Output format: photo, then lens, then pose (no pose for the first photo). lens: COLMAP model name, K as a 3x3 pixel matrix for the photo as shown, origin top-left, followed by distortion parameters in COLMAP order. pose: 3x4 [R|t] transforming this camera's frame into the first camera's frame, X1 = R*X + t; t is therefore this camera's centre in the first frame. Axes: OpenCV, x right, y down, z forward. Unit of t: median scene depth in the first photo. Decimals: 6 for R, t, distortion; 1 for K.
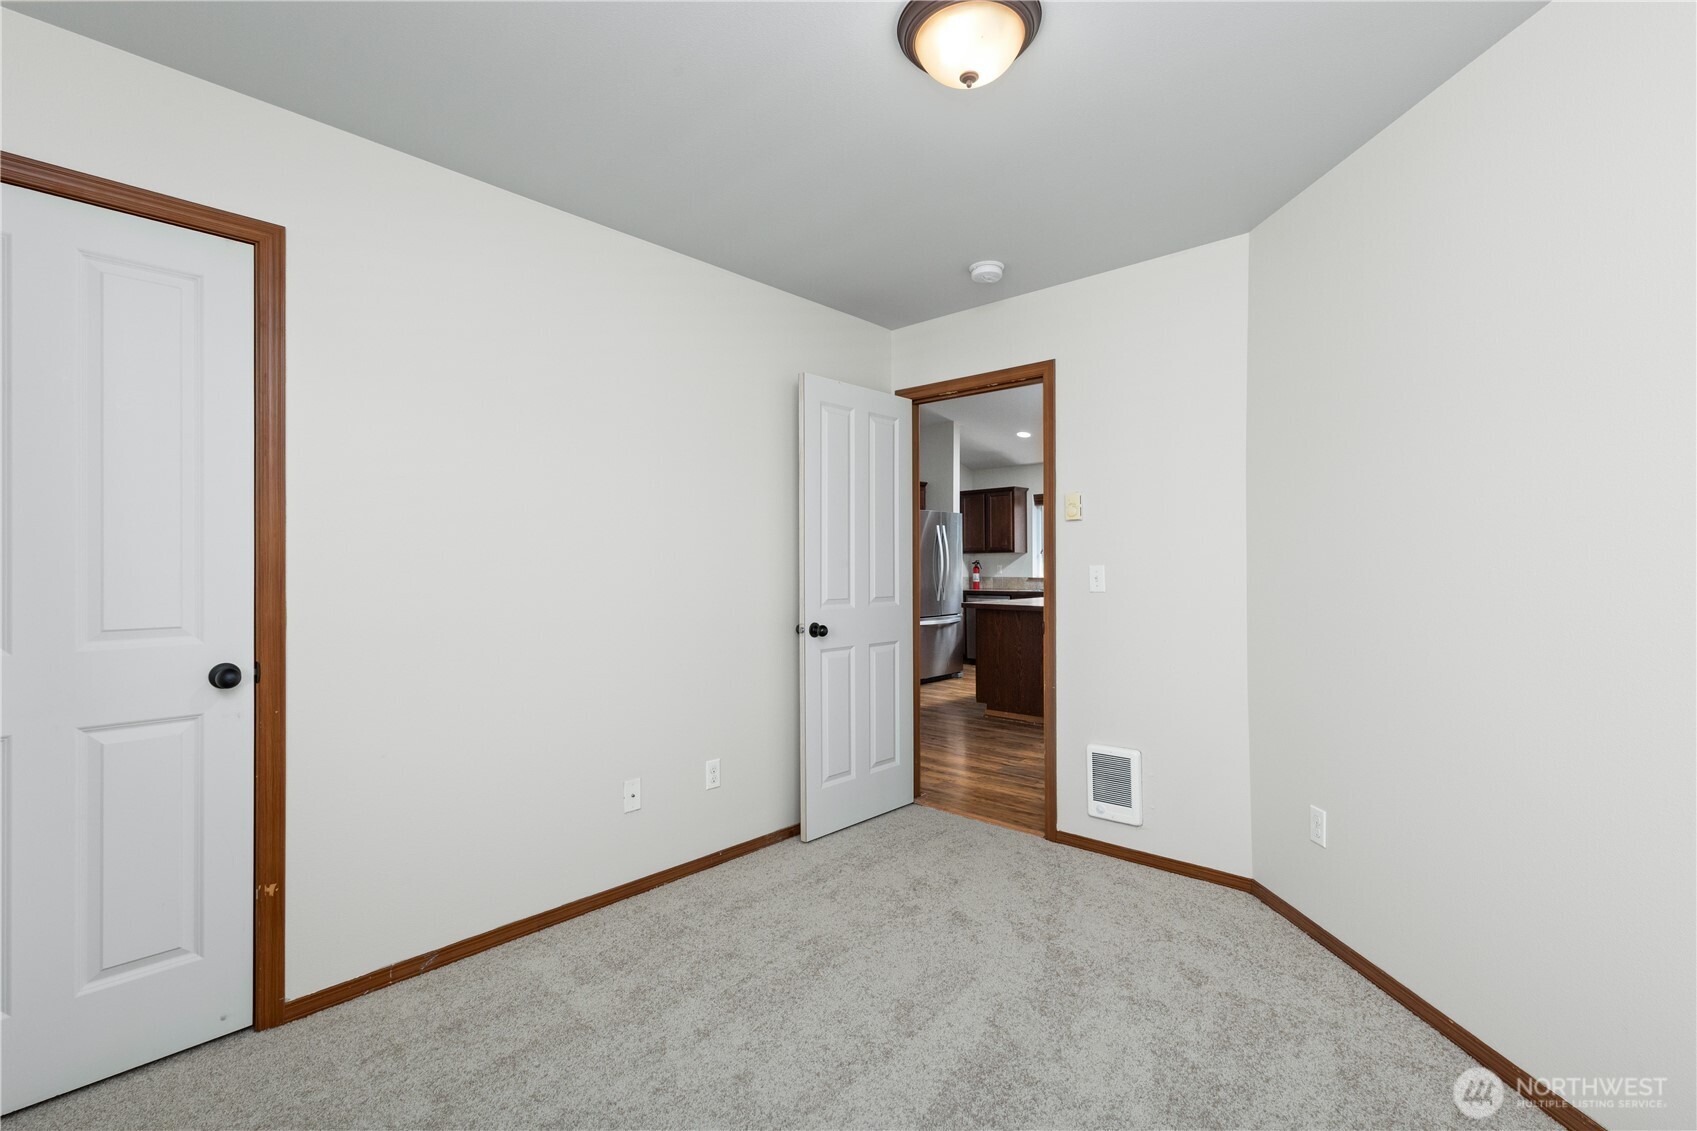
lens RADIAL K [[792.4, 0, 848.5], [0, 792.4, 565.5], [0, 0, 1]] dist [0.013293, 0.000214]
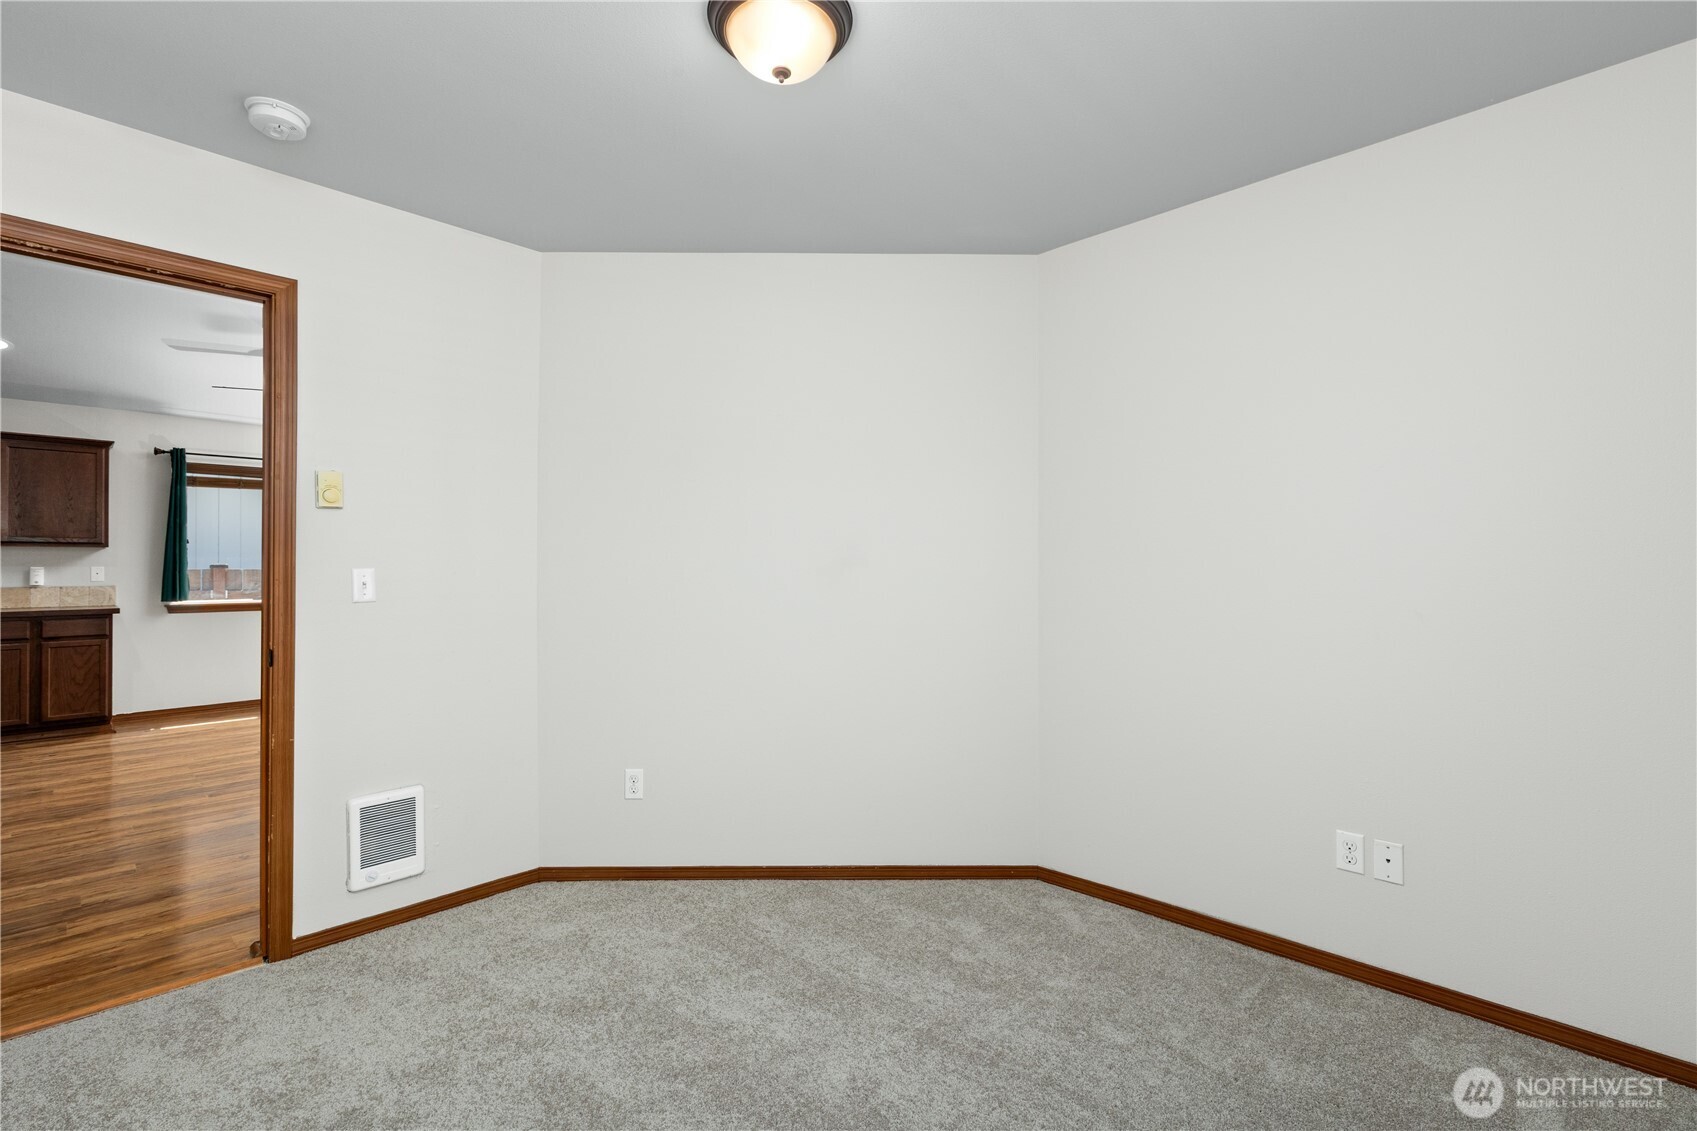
lens RADIAL K [[792.4, 0, 848.5], [0, 792.4, 565.5], [0, 0, 1]] dist [0.013293, 0.000214]
pose [[0.003136, 0.000320, 0.999995, -0.471896], [-0.003330, 0.999994, -0.000310, -0.003726], [-0.999990, -0.003329, 0.003137, 0.519335]]
